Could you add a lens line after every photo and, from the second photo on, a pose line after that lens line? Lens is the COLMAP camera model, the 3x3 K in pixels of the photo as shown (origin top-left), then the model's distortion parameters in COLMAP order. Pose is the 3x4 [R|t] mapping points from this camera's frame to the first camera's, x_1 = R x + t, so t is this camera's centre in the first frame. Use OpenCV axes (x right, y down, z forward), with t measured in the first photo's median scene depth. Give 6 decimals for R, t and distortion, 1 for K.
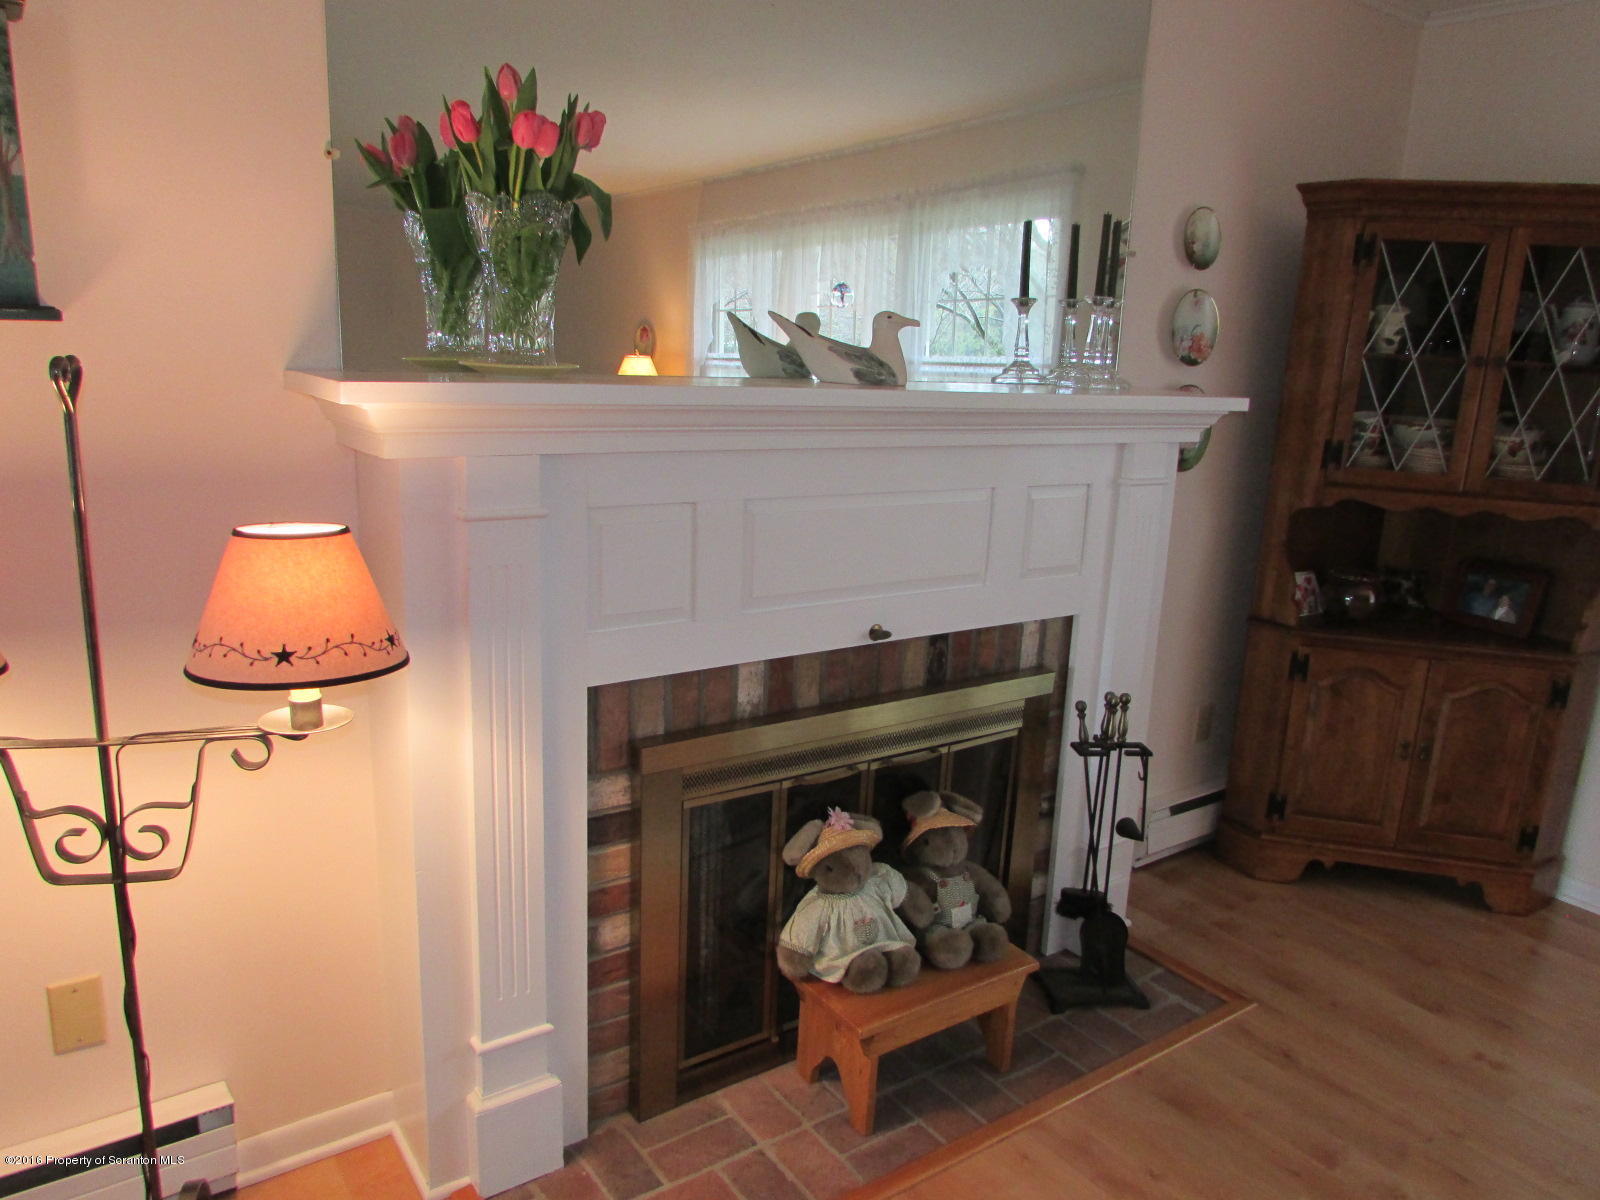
lens RADIAL K [[1143.0, 0, 805.1], [0, 1143.0, 610.5], [0, 0, 1]] dist [-0.028162, 0.008919]
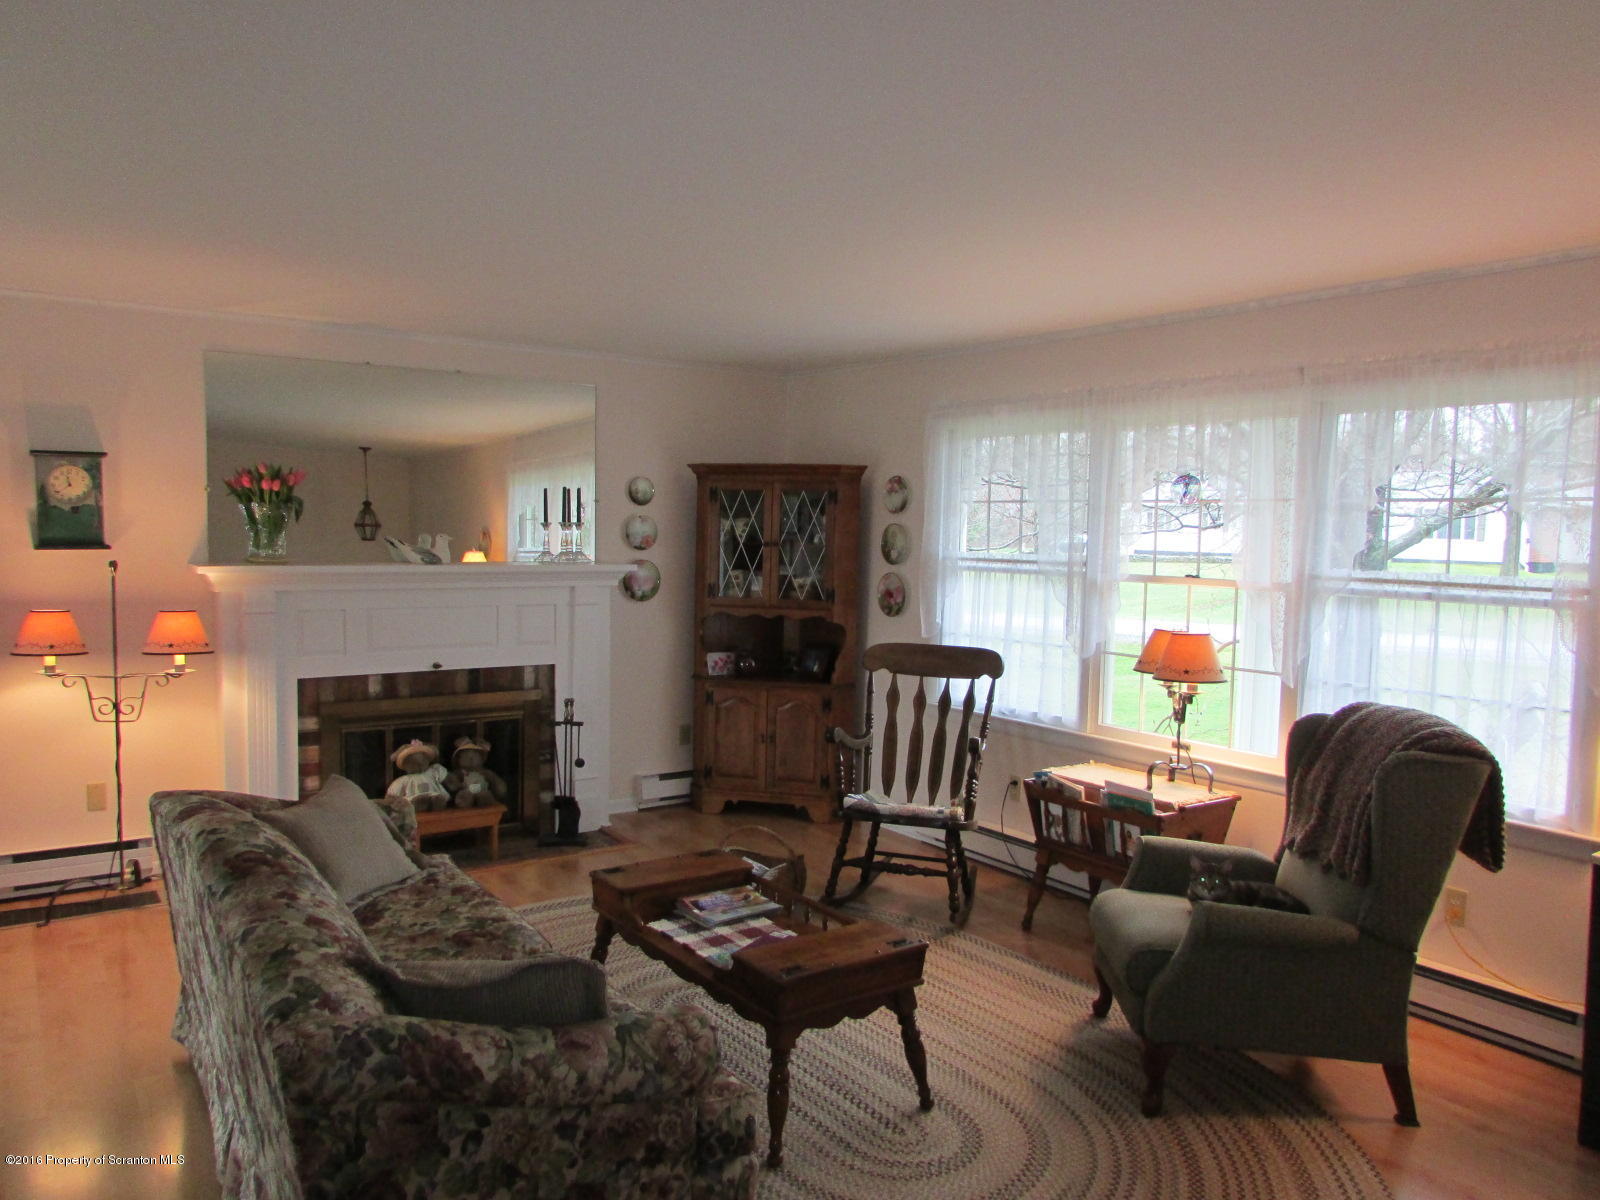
lens RADIAL K [[1143.0, 0, 798.4], [0, 1143.0, 601.9], [0, 0, 1]] dist [-0.028162, 0.008919]
pose [[0.999646, -0.026221, -0.004611, 0.832038], [0.025100, 0.985957, -0.165105, 0.300437], [0.008876, 0.164930, 0.986265, -1.361070]]
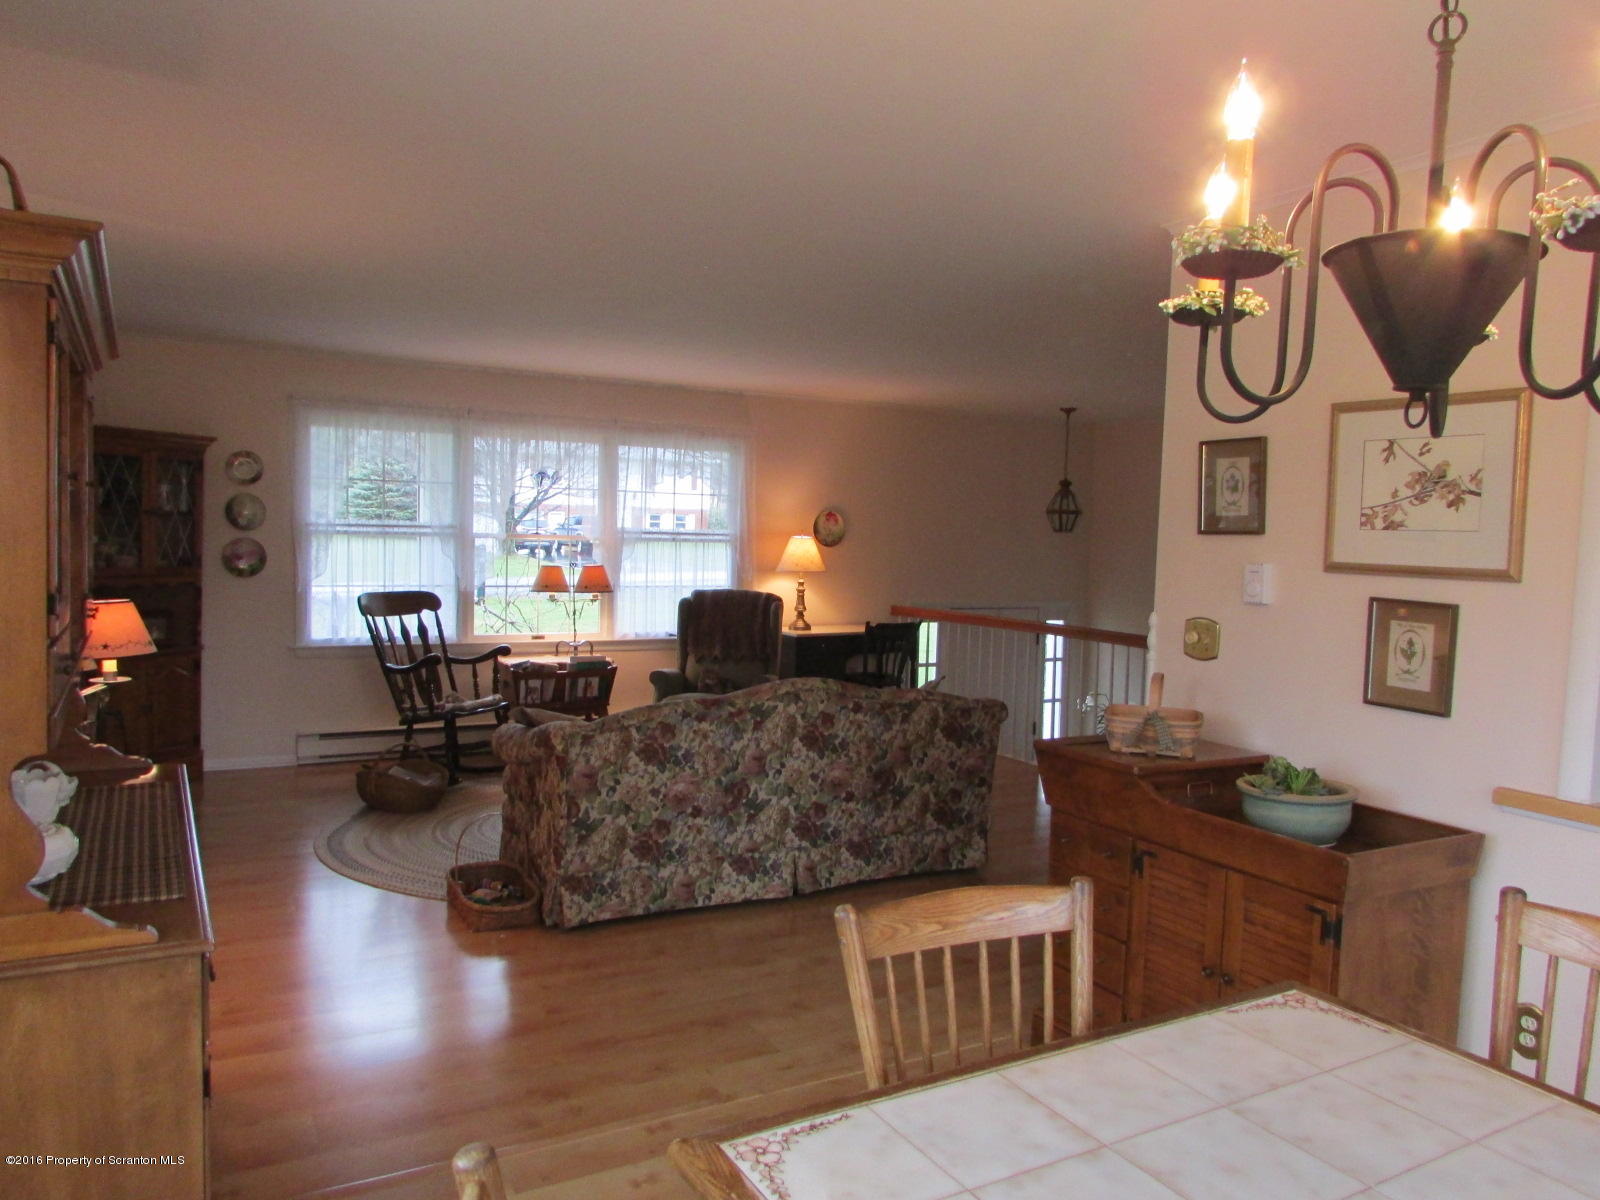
lens RADIAL K [[1143.0, 0, 808.3], [0, 1143.0, 604.1], [0, 0, 1]] dist [-0.028162, 0.008919]
pose [[0.109254, -0.107604, 0.988173, -1.684437], [0.206028, 0.974986, 0.083389, 0.025988], [-0.972428, 0.194481, 0.128690, -0.521093]]
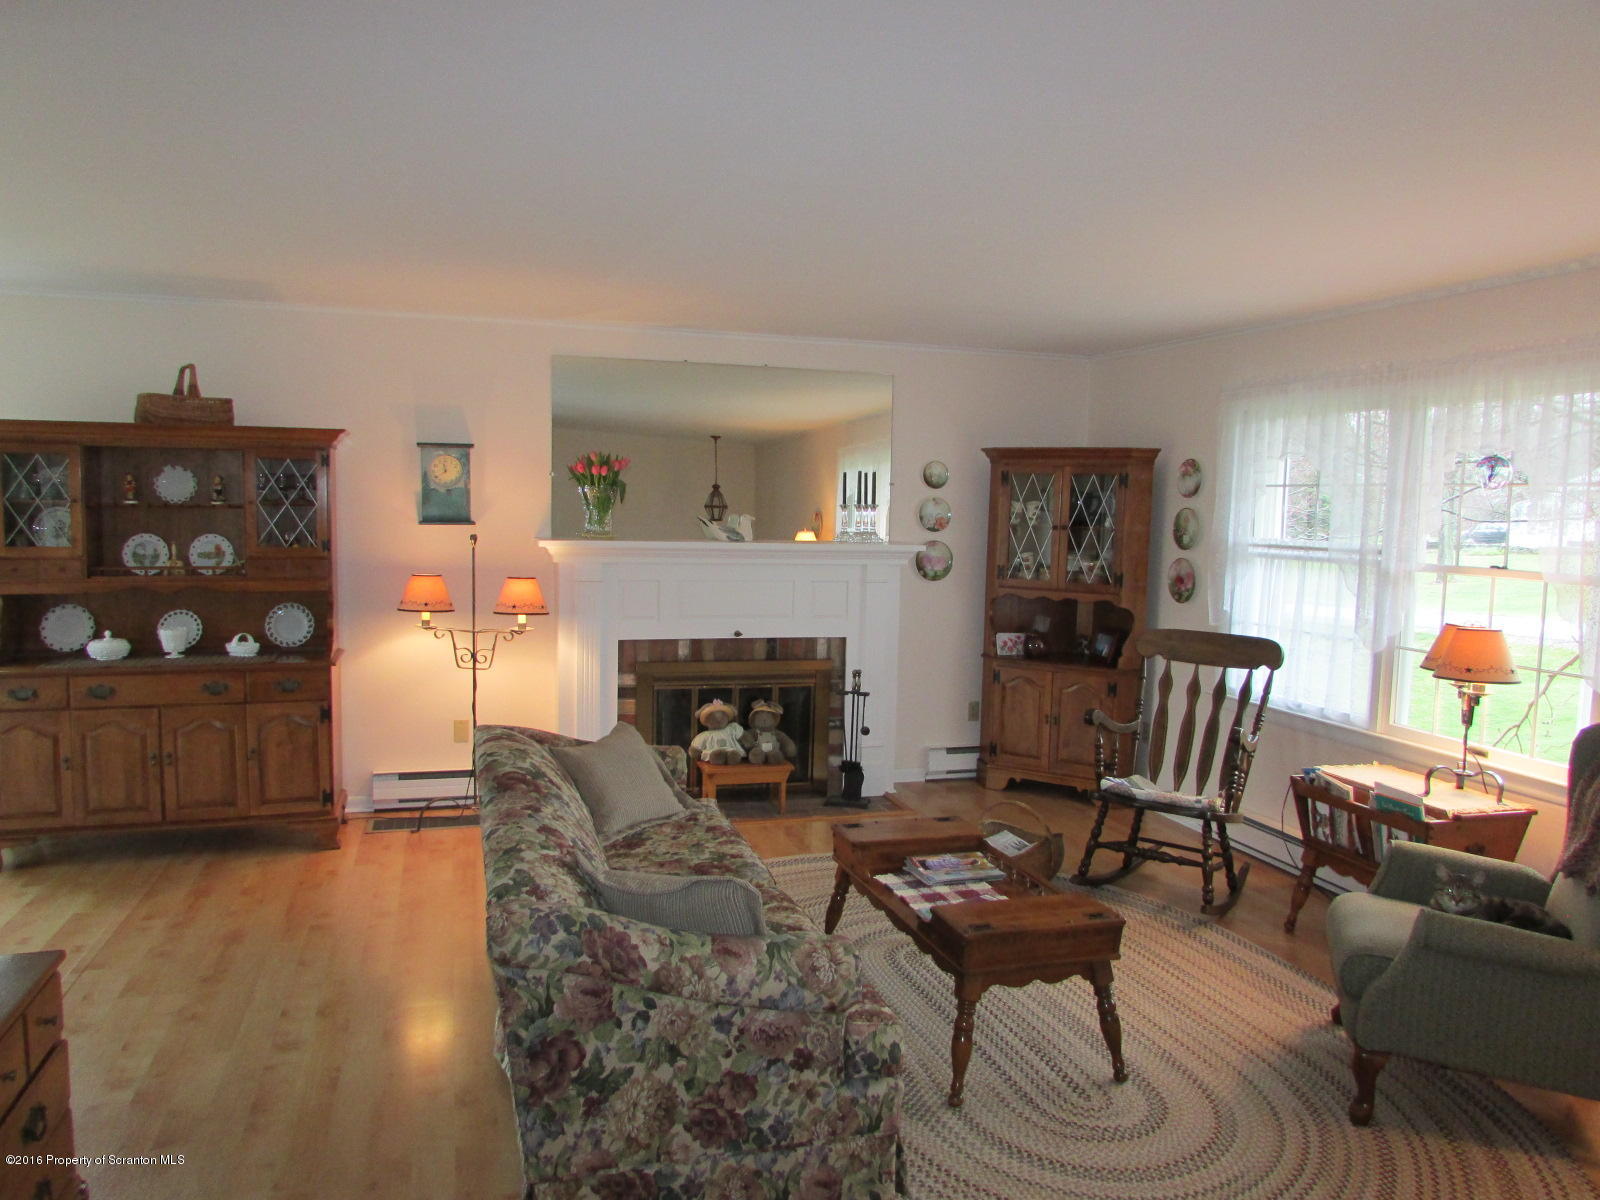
lens RADIAL K [[1143.0, 0, 799.3], [0, 1143.0, 601.4], [0, 0, 1]] dist [-0.028162, 0.008919]
pose [[0.948403, 0.004898, -0.317029, 1.030269], [-0.053967, 0.987784, -0.146184, 0.322950], [0.312441, 0.155750, 0.937082, -1.431944]]
